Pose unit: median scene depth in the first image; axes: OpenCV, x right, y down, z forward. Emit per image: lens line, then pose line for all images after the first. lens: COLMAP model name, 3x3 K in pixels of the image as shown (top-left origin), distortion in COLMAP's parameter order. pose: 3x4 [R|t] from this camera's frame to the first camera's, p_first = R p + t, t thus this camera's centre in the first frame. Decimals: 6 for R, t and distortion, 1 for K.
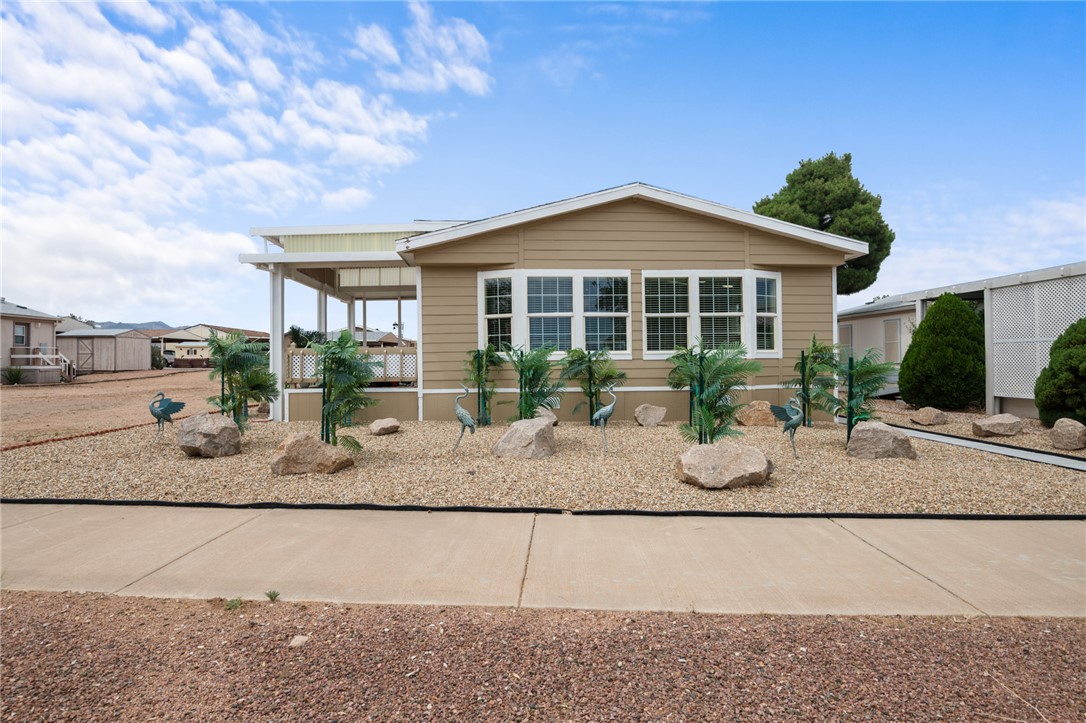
lens RADIAL K [[570.2, 0, 536.5], [0, 570.2, 344.1], [0, 0, 1]] dist [0.040290, -0.036096]
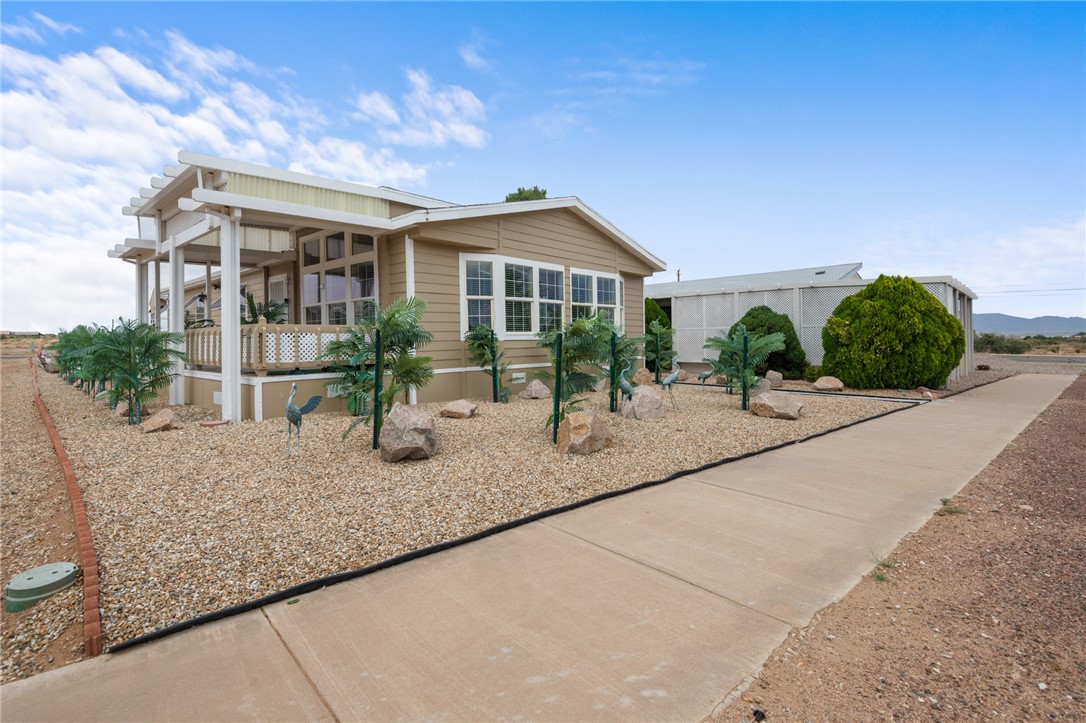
lens RADIAL K [[505.8, 0, 542.5], [0, 505.8, 348.4], [0, 0, 1]] dist [0.018873, -0.019465]
pose [[0.719829, -0.011969, 0.694049, -0.624382], [-0.019389, 0.999115, 0.037338, 0.007219], [-0.693881, -0.040334, 0.718959, 0.243679]]
